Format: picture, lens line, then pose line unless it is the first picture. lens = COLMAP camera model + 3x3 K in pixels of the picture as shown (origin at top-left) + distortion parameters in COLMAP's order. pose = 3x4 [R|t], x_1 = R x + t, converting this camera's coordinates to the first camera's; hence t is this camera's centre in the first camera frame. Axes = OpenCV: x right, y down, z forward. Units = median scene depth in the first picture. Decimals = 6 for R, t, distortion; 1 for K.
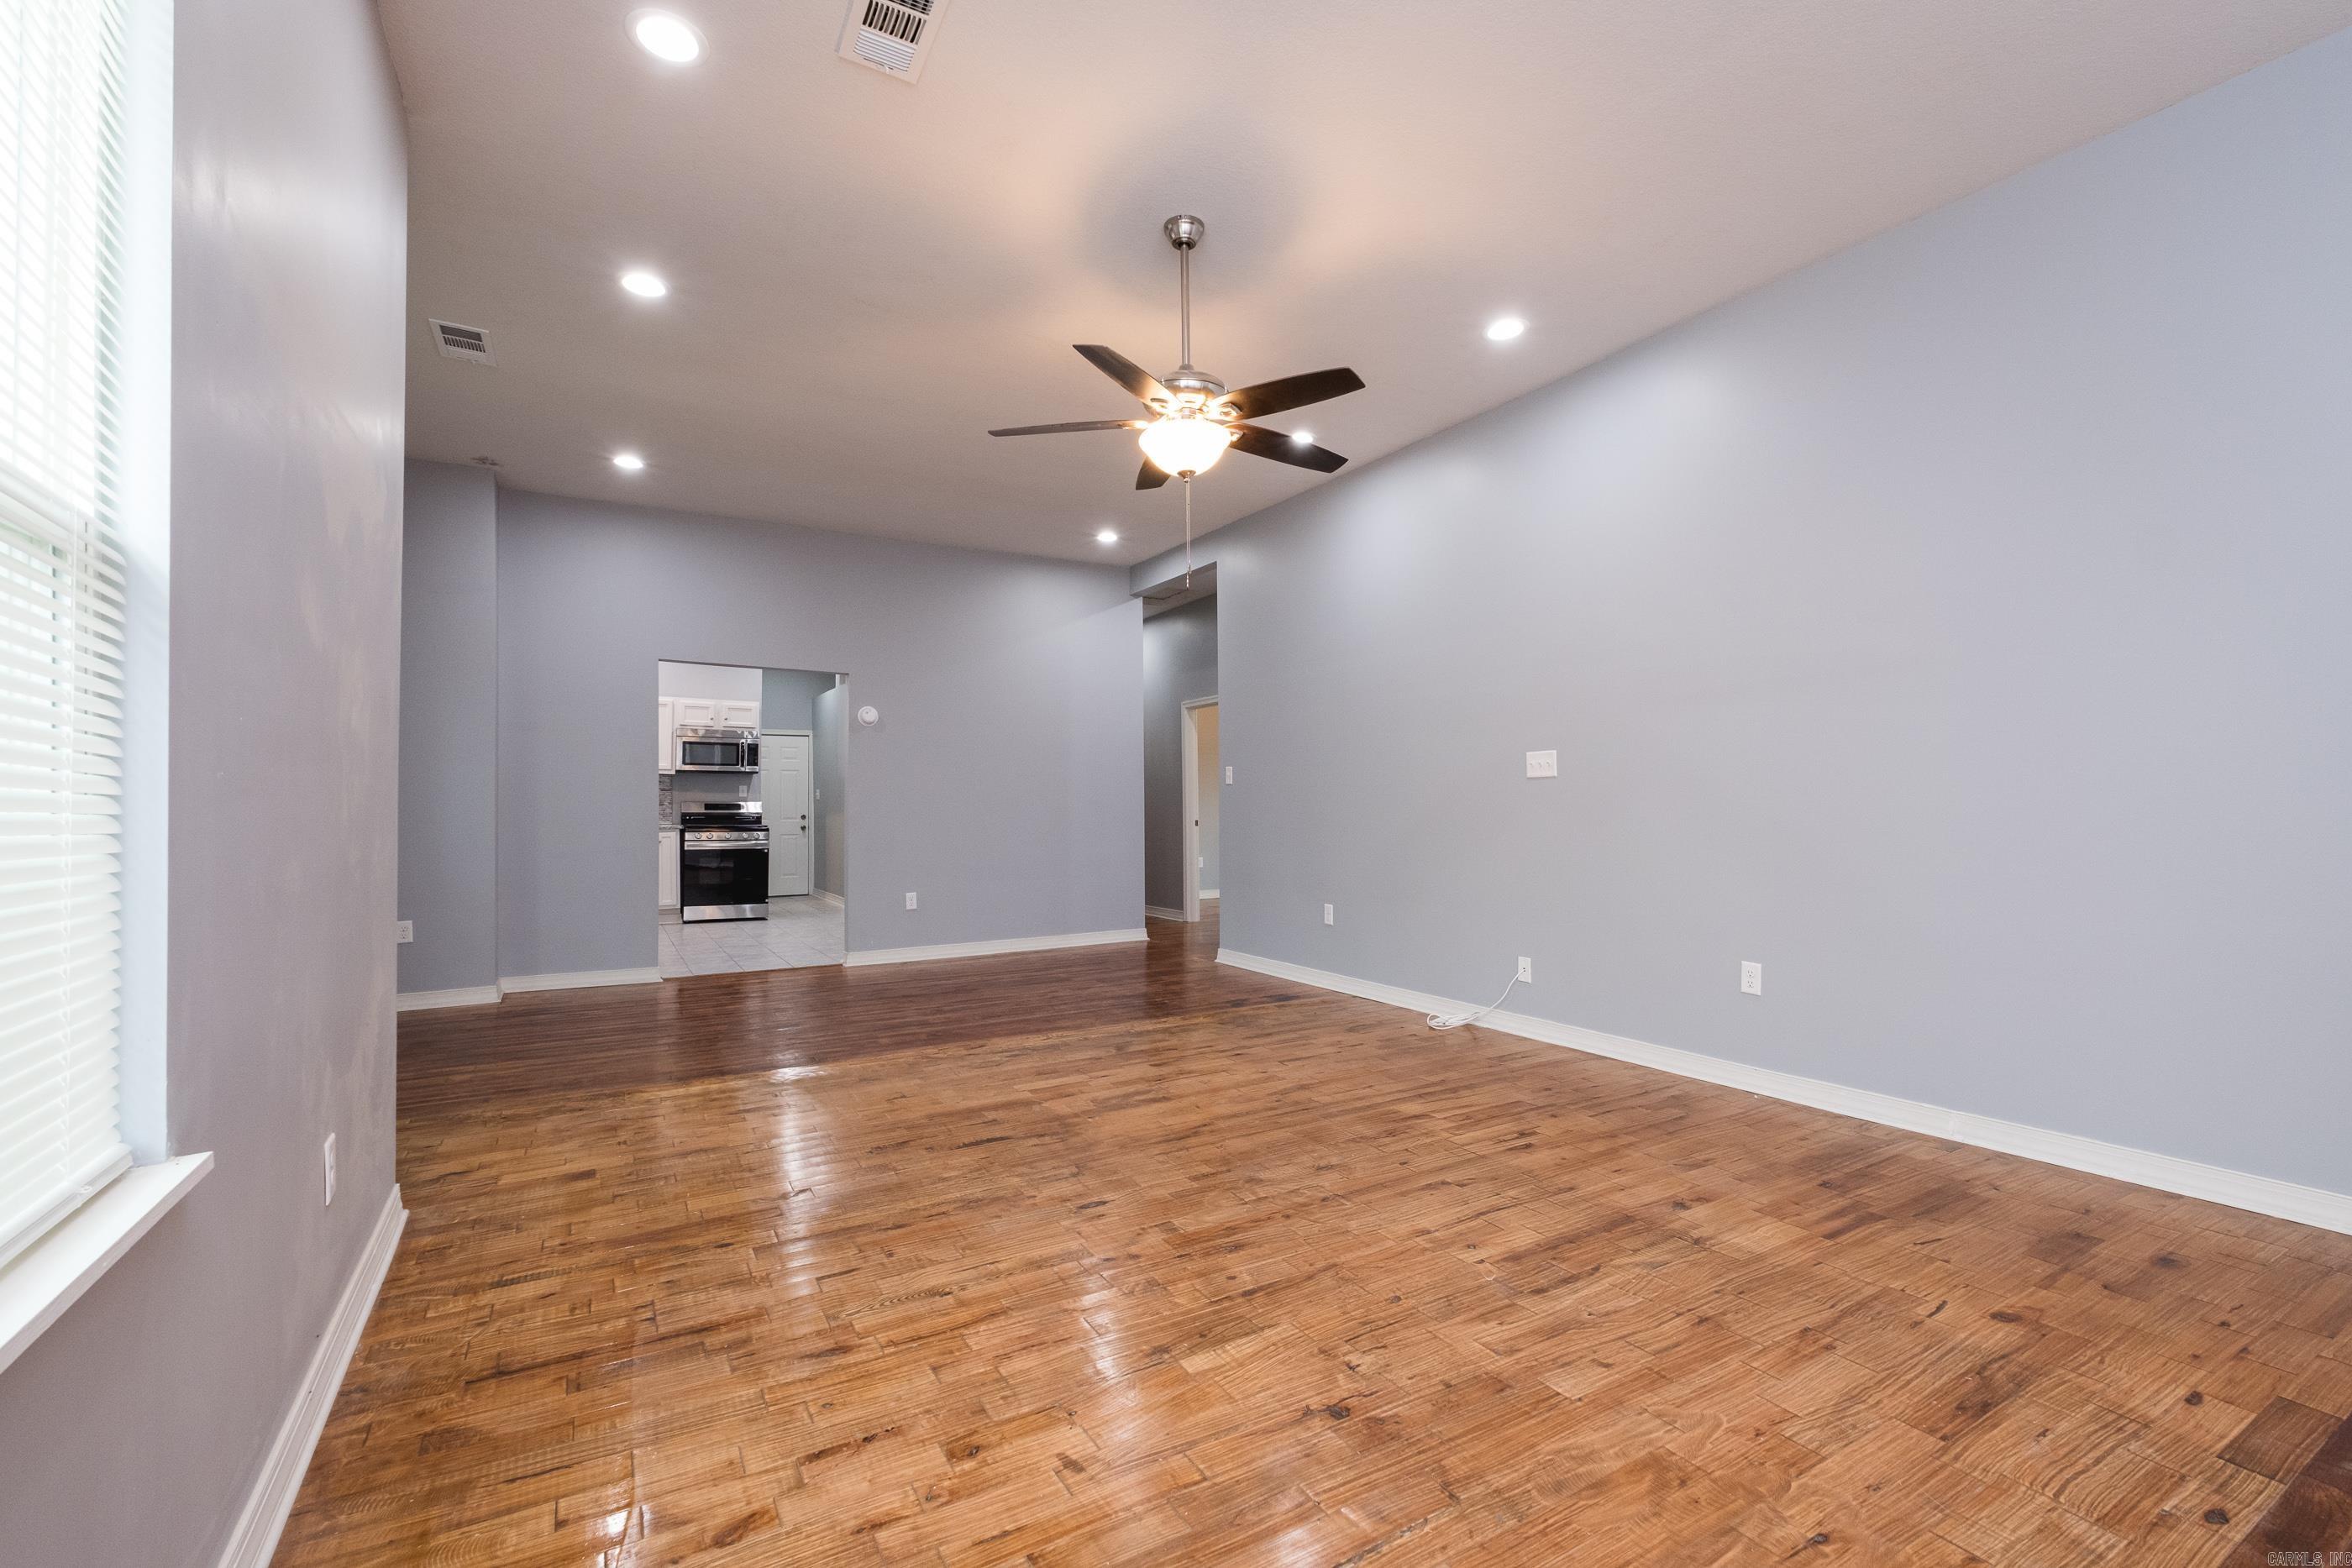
lens RADIAL K [[1000.7, 0, 1182.1], [0, 1000.7, 792.4], [0, 0, 1]] dist [-0.001312, -0.000976]
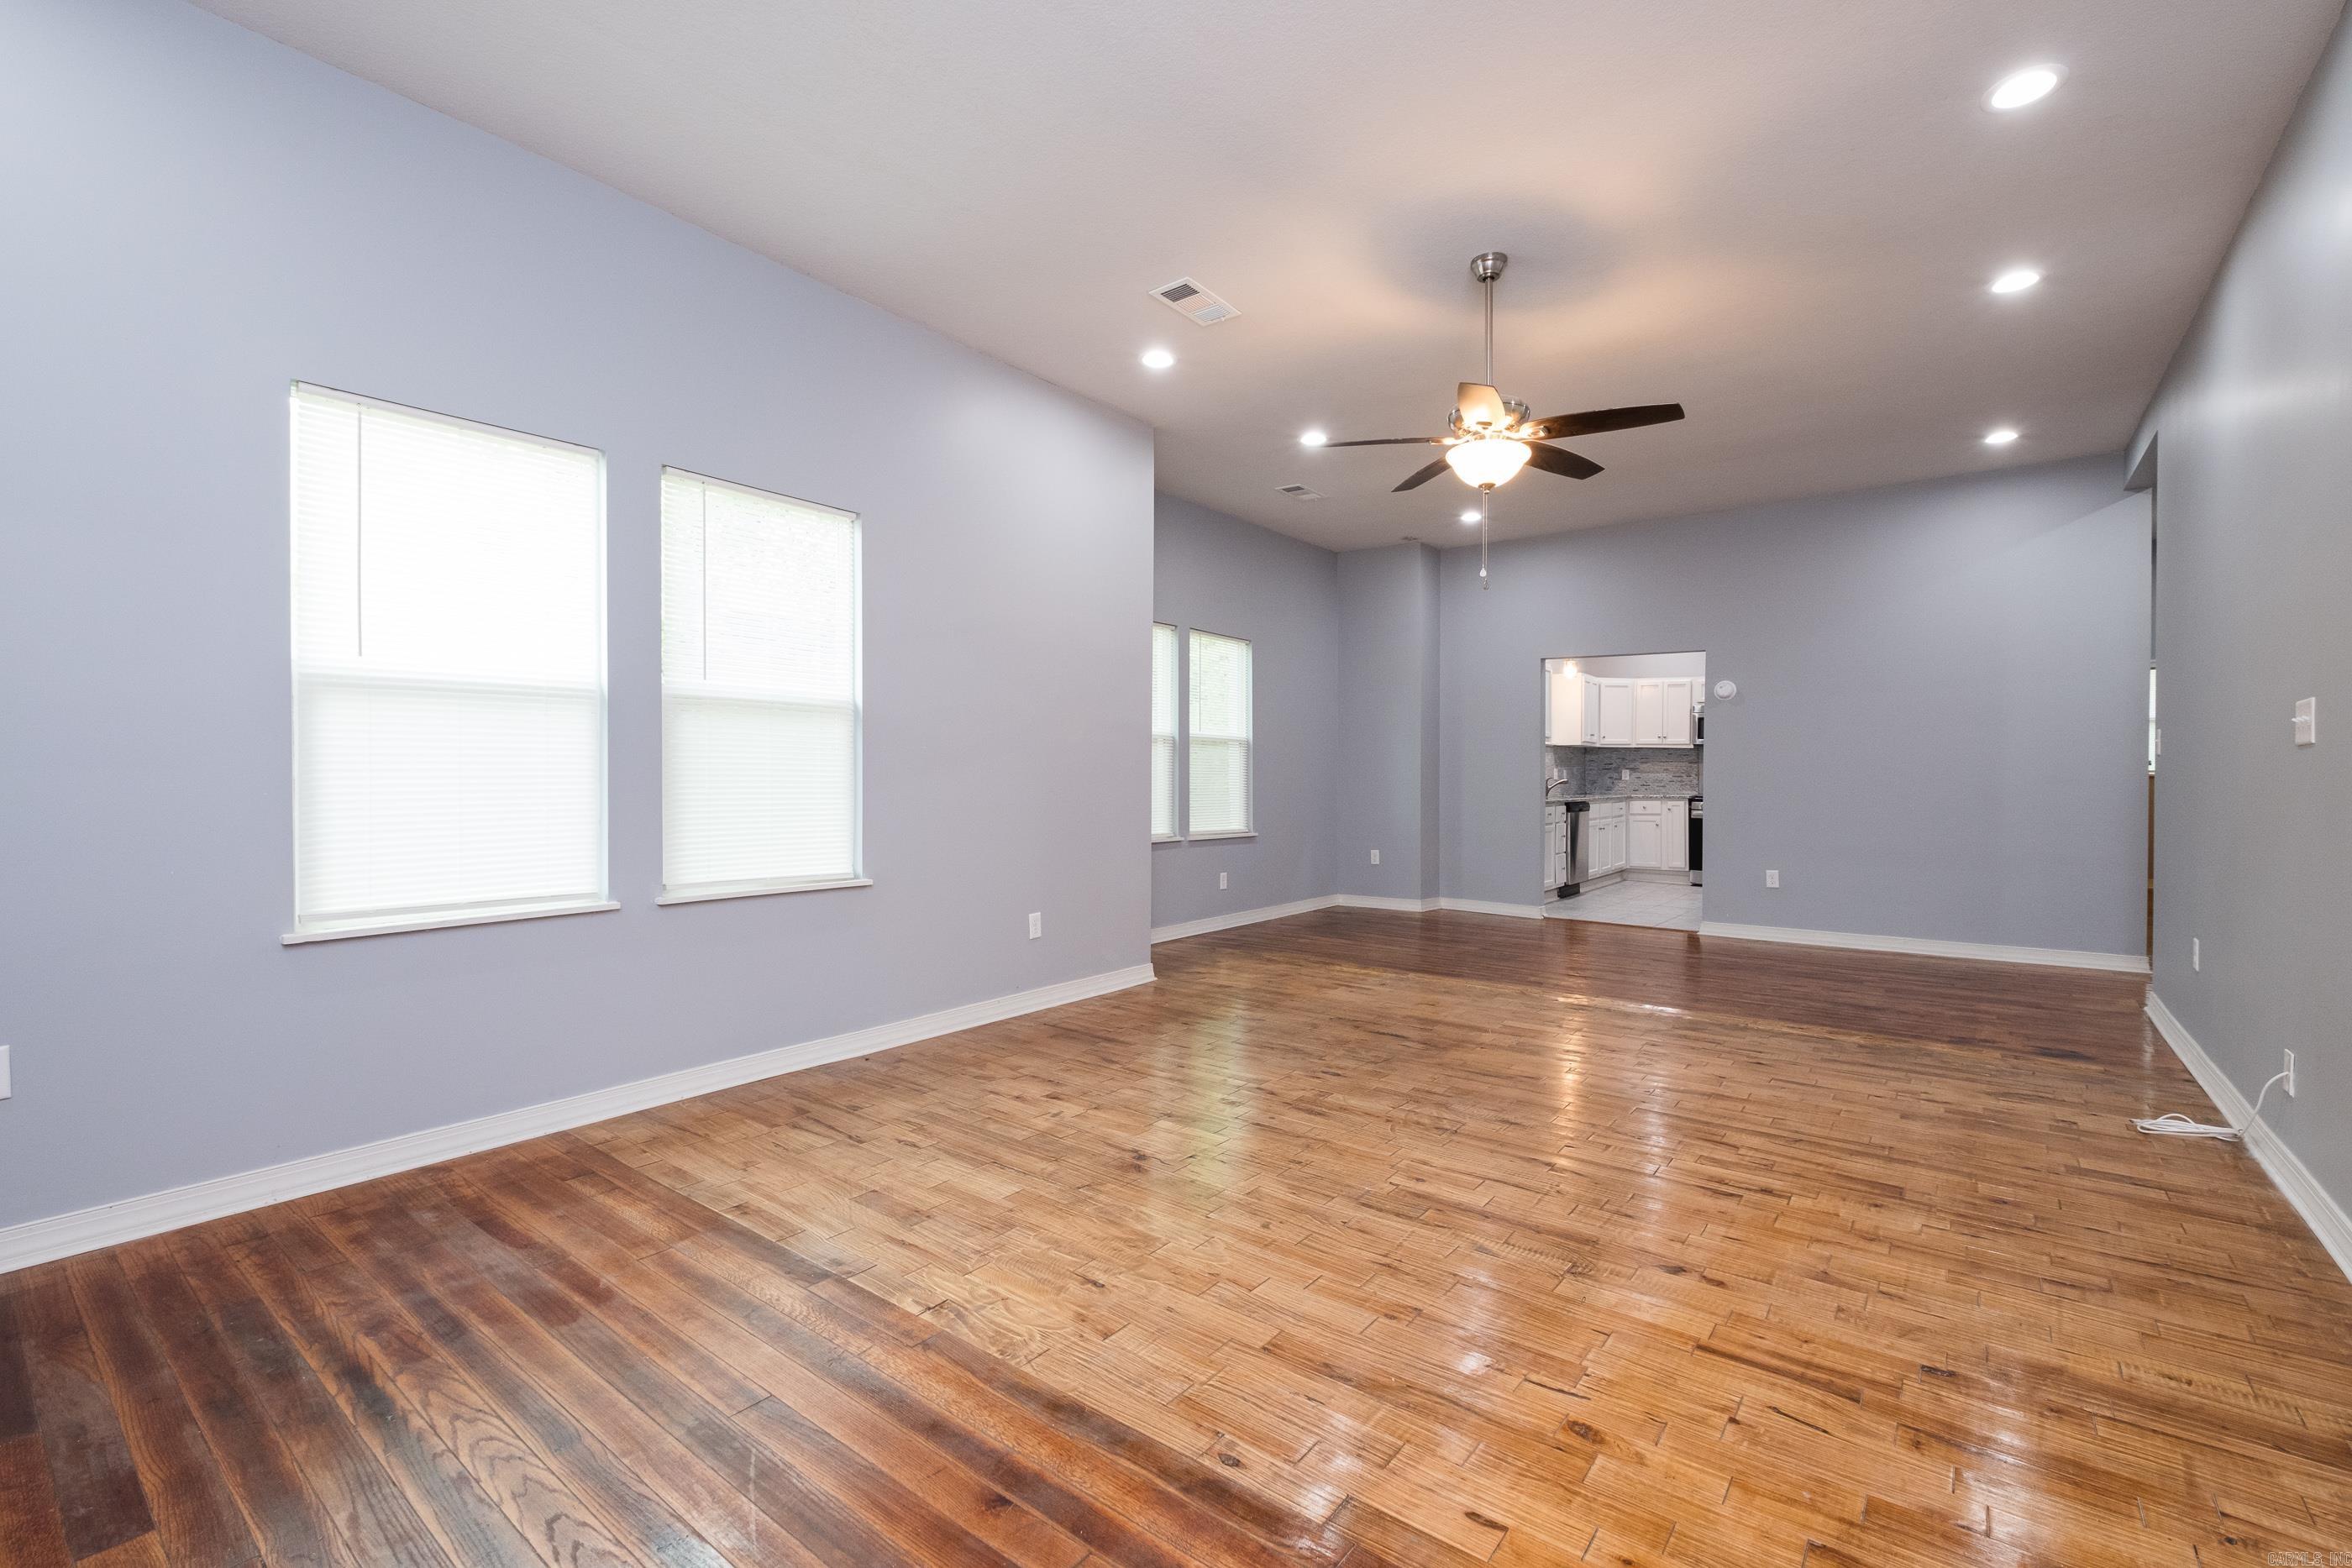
lens RADIAL K [[1013.2, 0, 1189.6], [0, 1013.2, 782.5], [0, 0, 1]] dist [0.003897, 0.000071]
pose [[0.371169, 0.015155, -0.928442, 1.081808], [0.003808, 0.999834, 0.017842, -0.009970], [0.928558, -0.010158, 0.371050, 0.300922]]
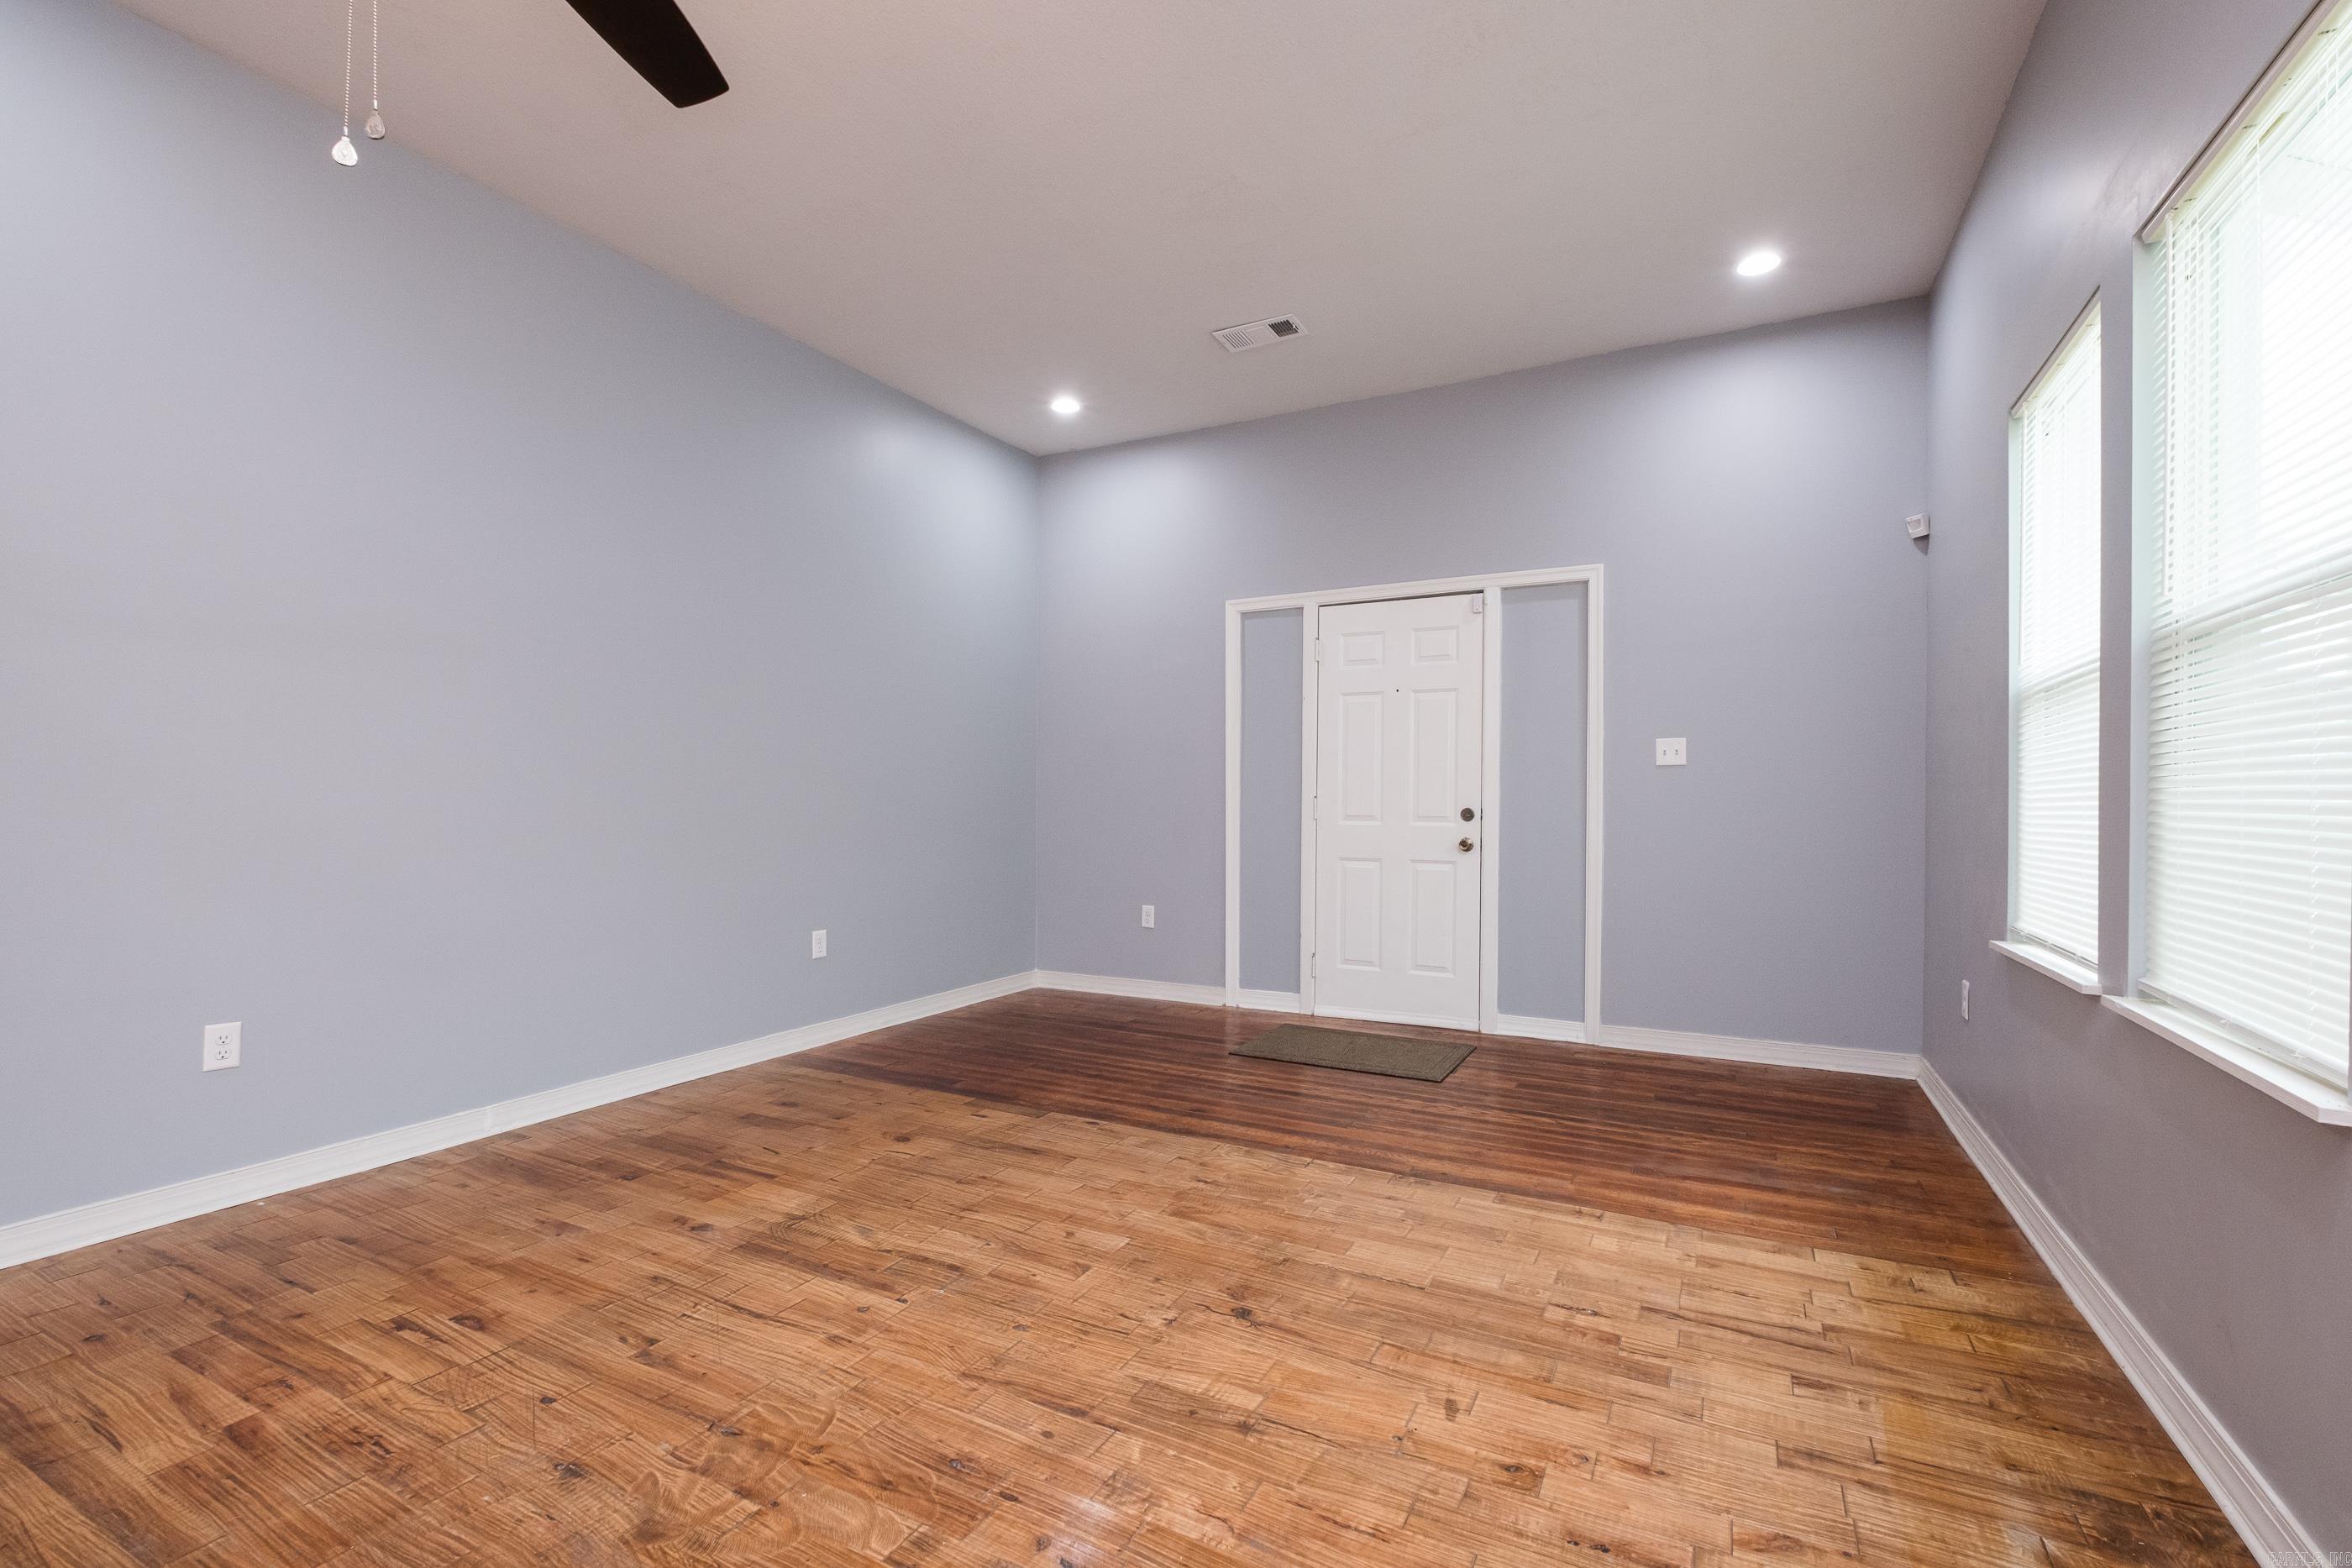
lens RADIAL K [[1024.3, 0, 1194.2], [0, 1024.3, 802.2], [0, 0, 1]] dist [0.003331, -0.000456]
pose [[-0.527203, 0.004446, 0.849728, -0.528863], [-0.006723, 0.999933, -0.009403, 0.023917], [-0.849713, -0.010670, -0.527138, 1.070730]]
